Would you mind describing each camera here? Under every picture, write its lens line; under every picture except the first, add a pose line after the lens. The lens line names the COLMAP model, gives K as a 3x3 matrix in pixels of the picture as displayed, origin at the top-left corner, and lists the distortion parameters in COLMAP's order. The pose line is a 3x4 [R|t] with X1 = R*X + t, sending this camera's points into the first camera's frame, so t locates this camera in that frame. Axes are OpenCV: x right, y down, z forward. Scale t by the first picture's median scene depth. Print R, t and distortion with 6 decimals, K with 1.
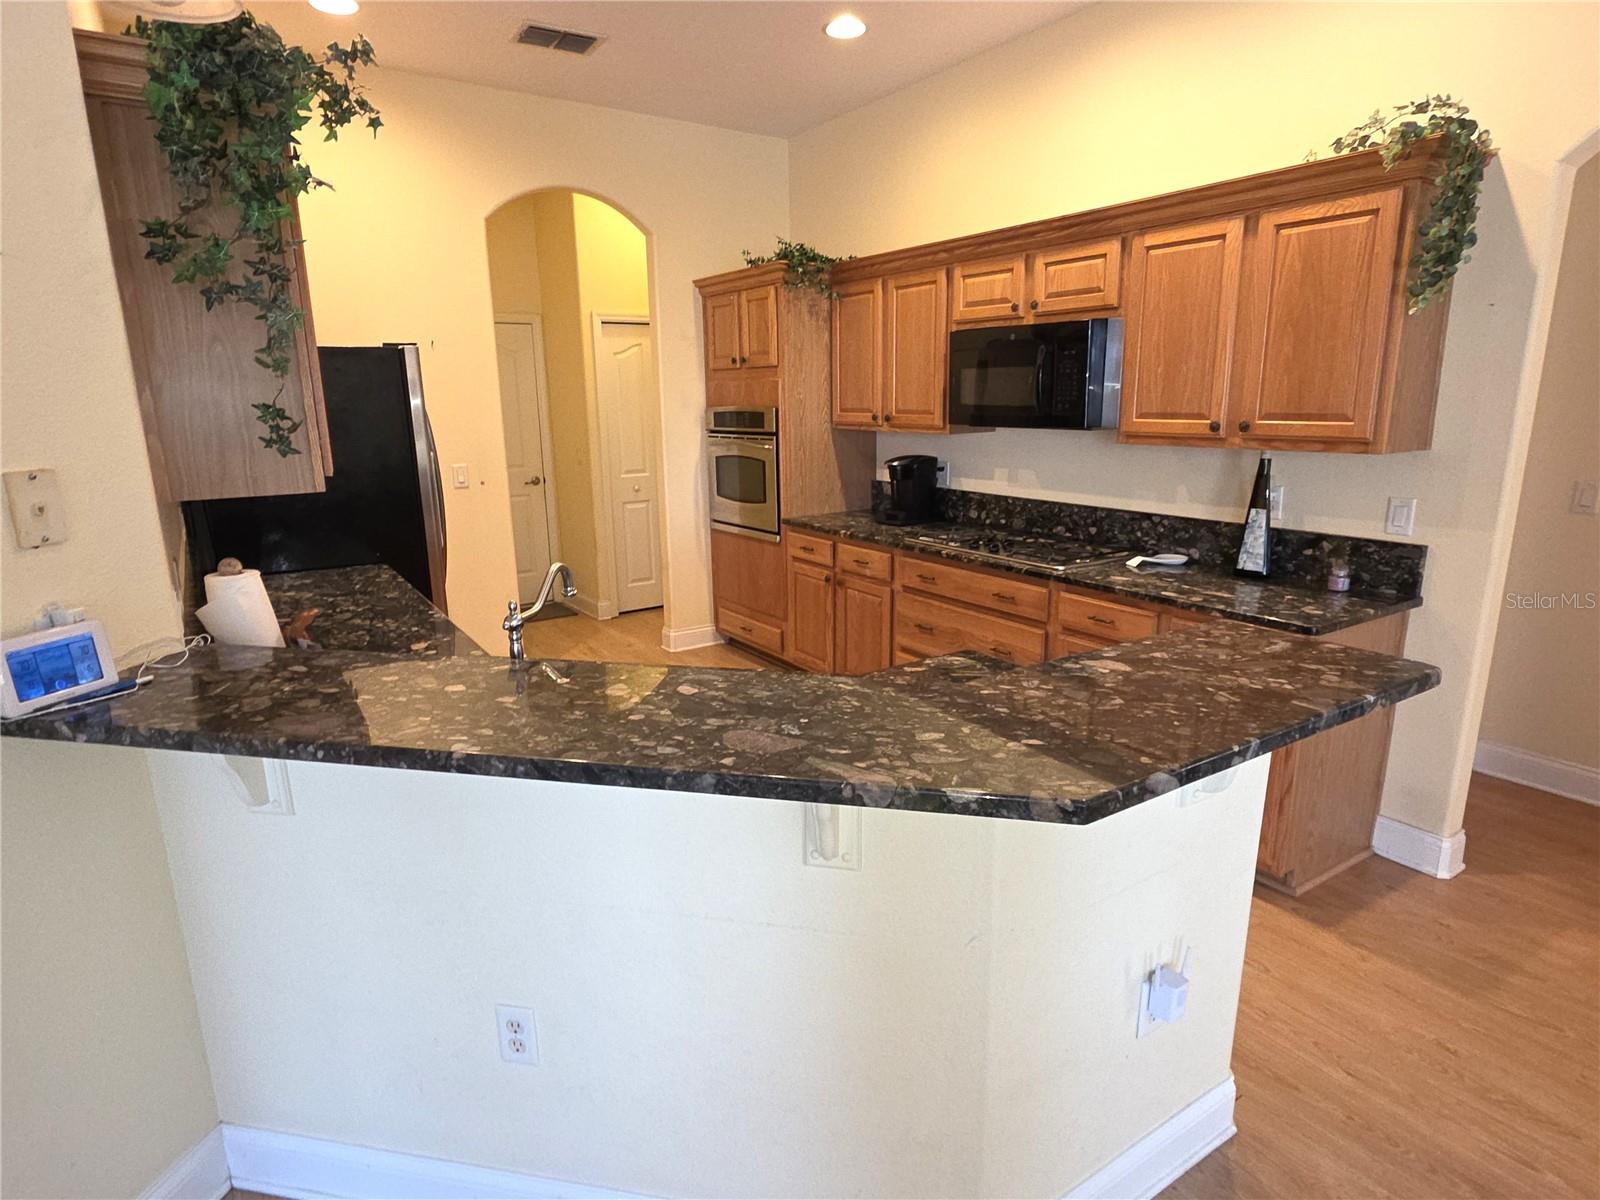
lens RADIAL K [[895.2, 0, 796.2], [0, 895.2, 603.6], [0, 0, 1]] dist [0.002268, -0.001172]
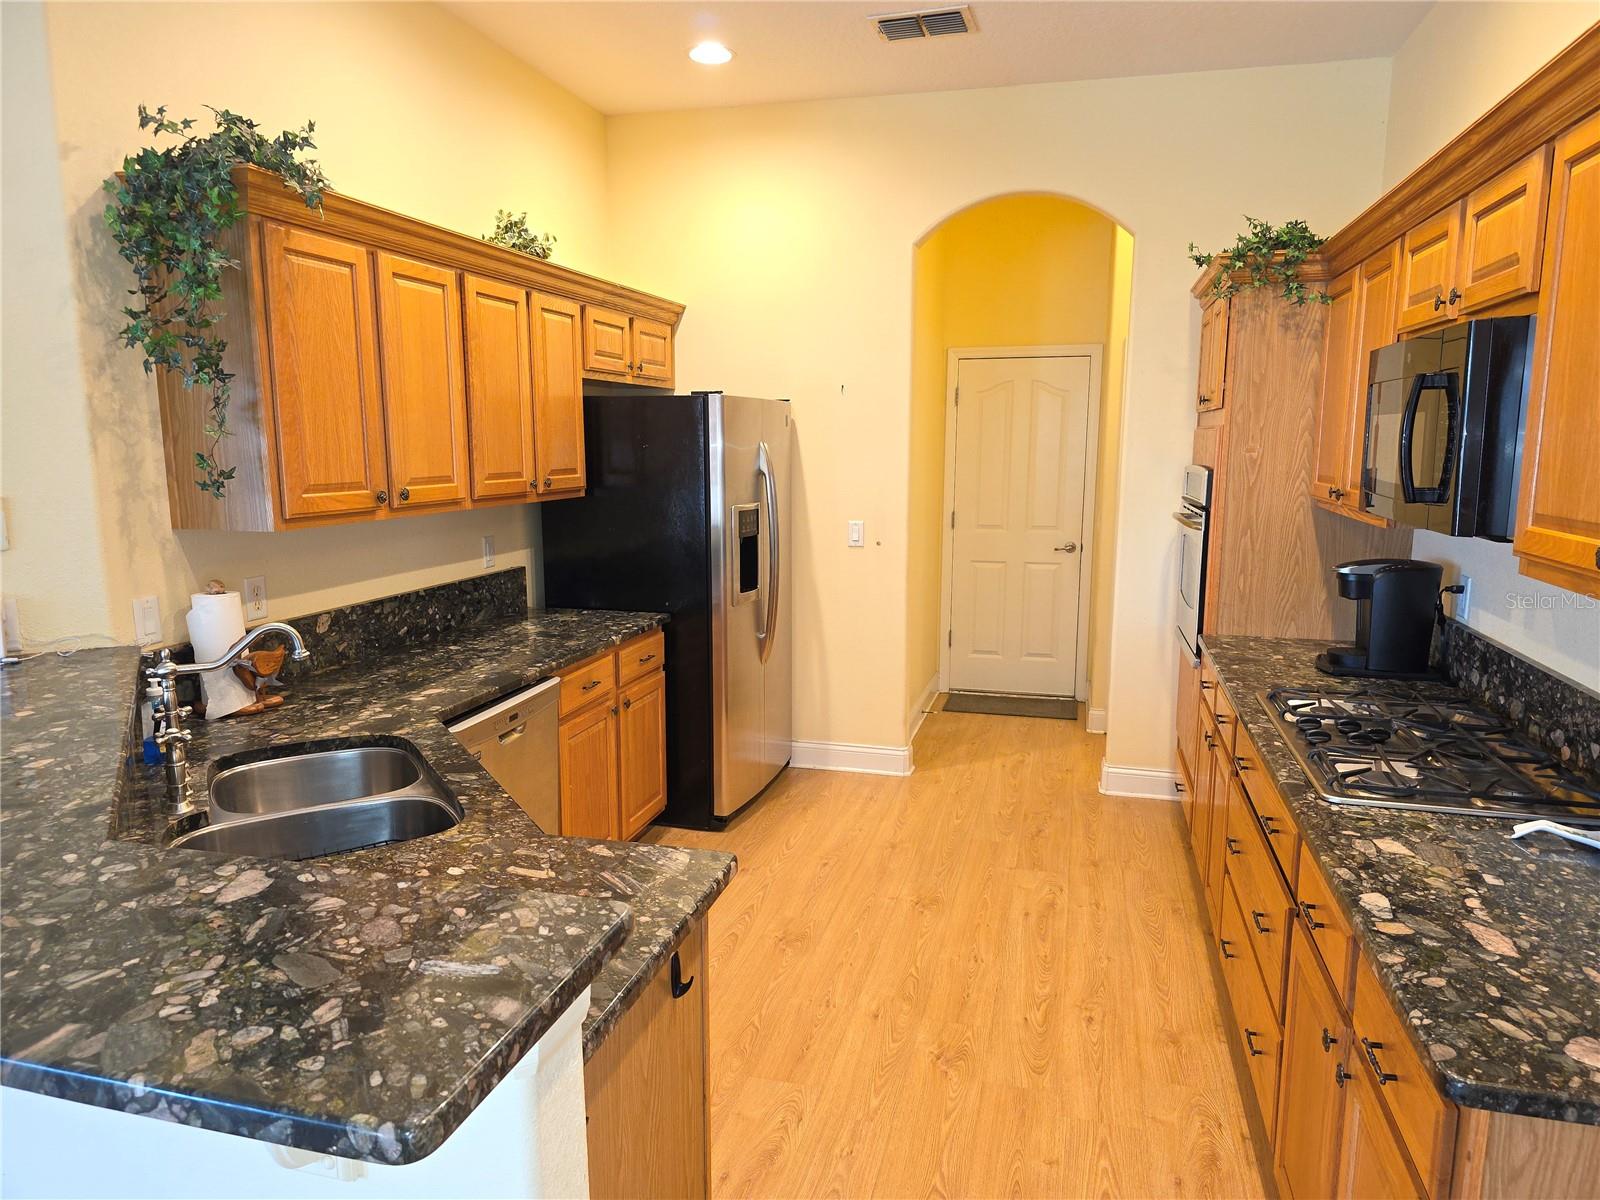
lens RADIAL K [[1071.9, 0, 800.1], [0, 1071.9, 617.9], [0, 0, 1]] dist [0.062704, -0.054602]
pose [[0.662116, 0.138744, -0.736445, 1.197574], [-0.182672, 0.982951, 0.020950, -0.219531], [0.726796, 0.120656, 0.676172, 0.747087]]
